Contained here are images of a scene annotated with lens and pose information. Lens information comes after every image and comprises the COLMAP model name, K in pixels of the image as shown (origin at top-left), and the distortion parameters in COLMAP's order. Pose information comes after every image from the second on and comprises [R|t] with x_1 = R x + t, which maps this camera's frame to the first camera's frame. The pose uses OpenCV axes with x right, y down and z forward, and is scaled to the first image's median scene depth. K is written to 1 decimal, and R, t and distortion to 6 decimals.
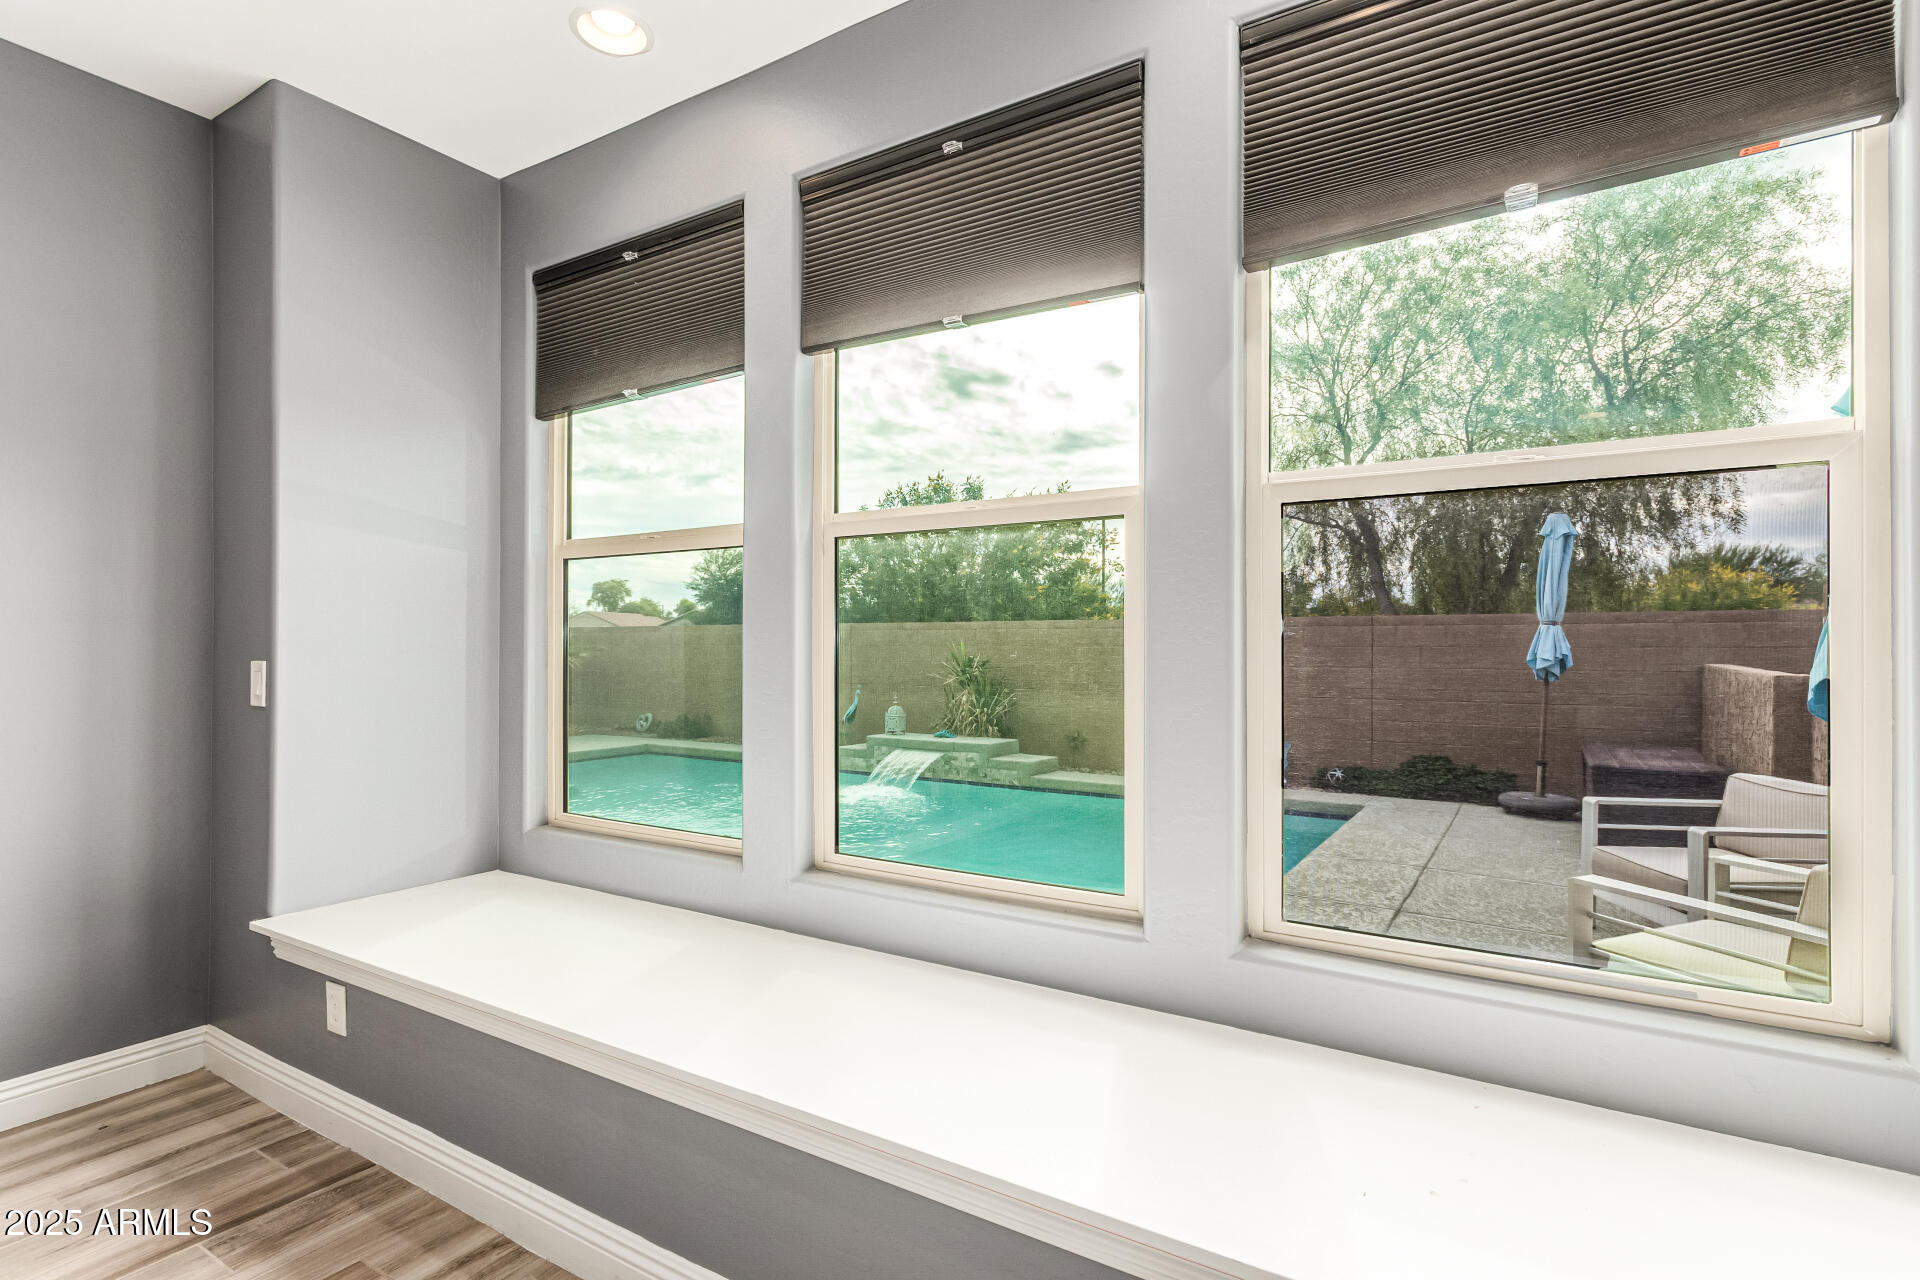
lens RADIAL K [[886.1, 0, 962.1], [0, 886.1, 633.2], [0, 0, 1]] dist [0.008510, -0.000578]
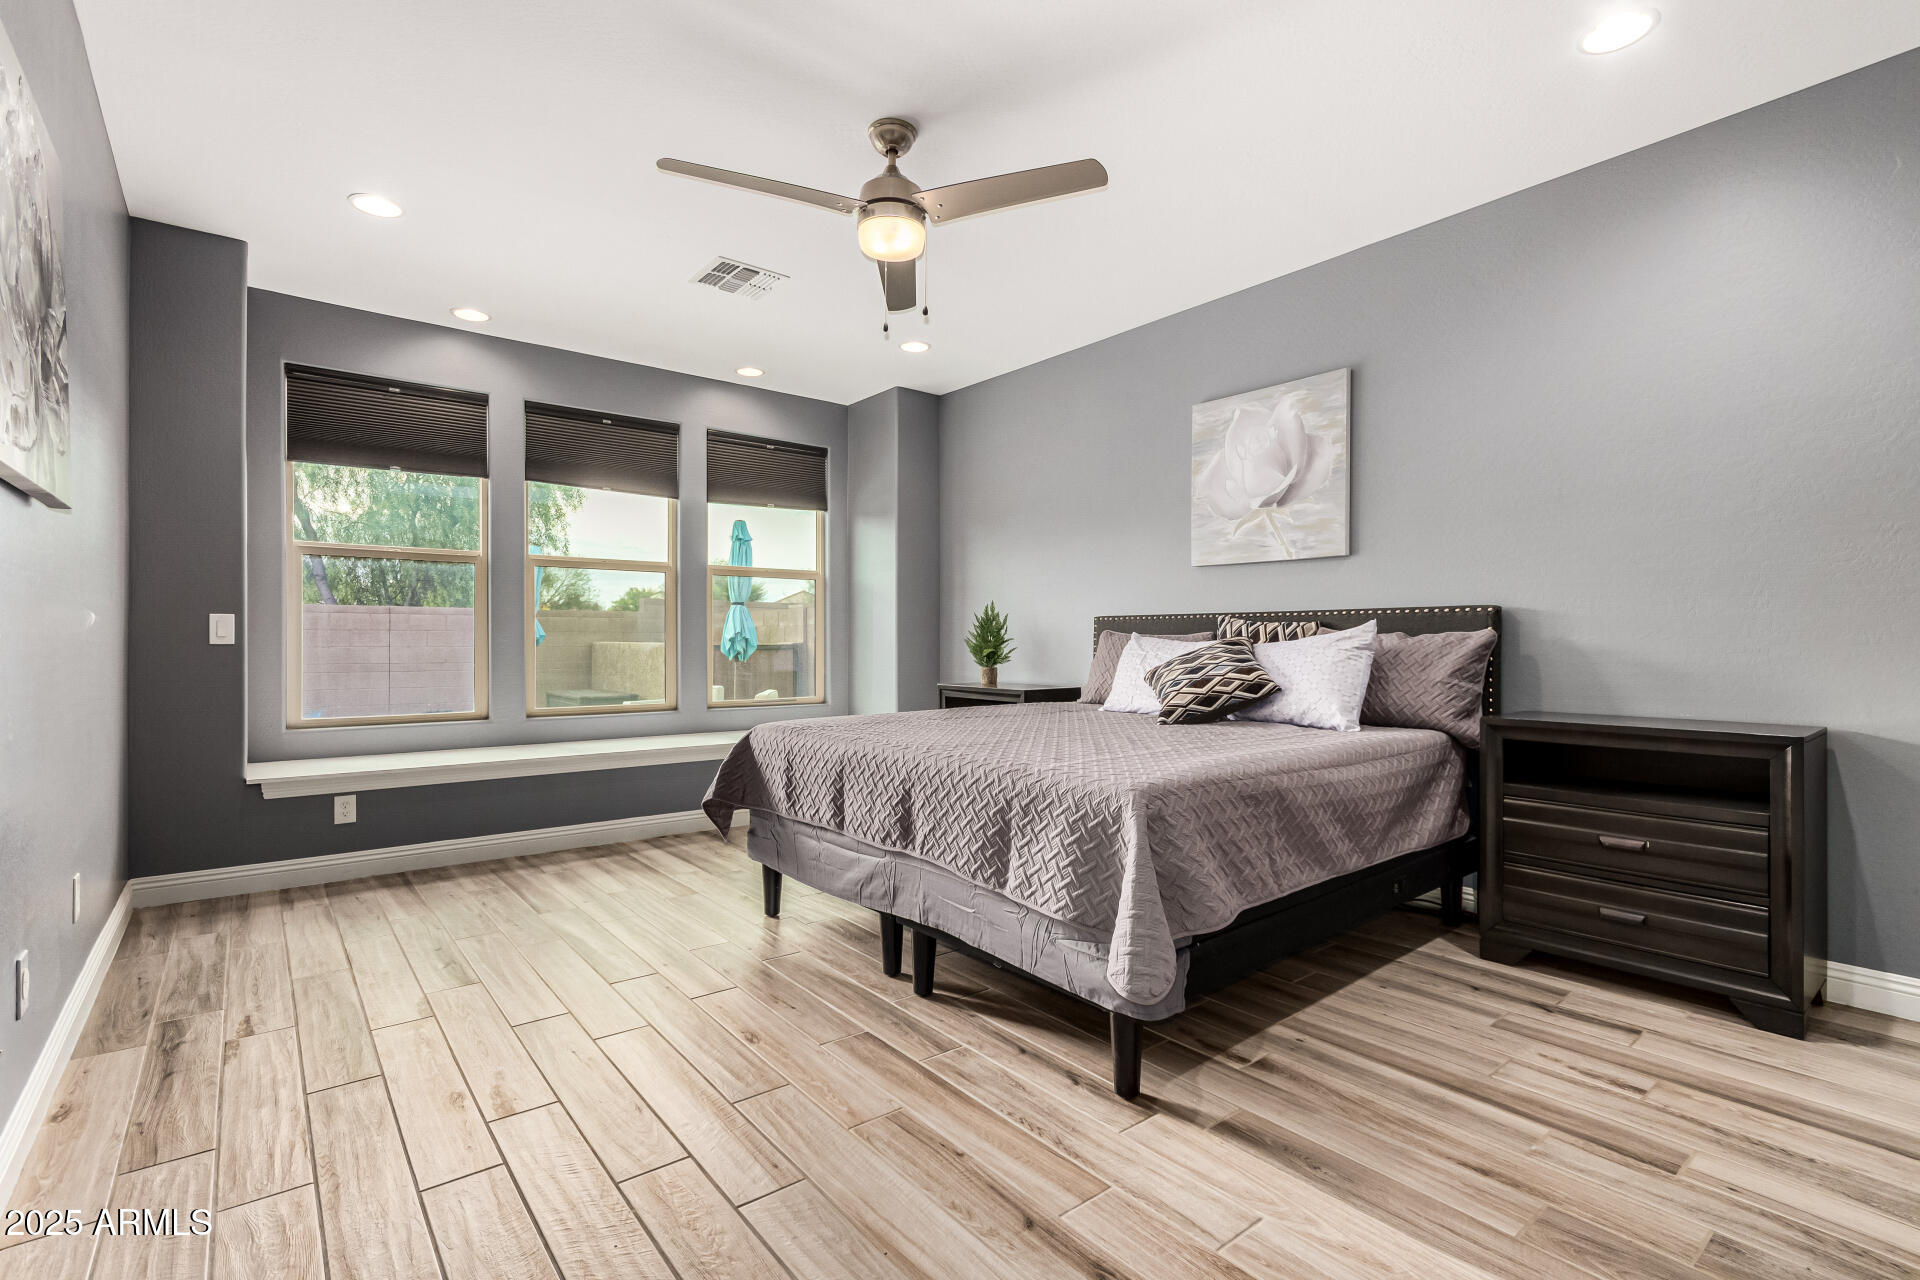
lens RADIAL K [[886.1, 0, 948.3], [0, 886.1, 639.0], [0, 0, 1]] dist [0.008510, -0.000578]
pose [[0.313122, -0.000145, 0.949713, -2.105730], [-0.005325, 0.999984, 0.001909, 0.075468], [-0.949698, -0.005655, 0.313116, -0.742216]]
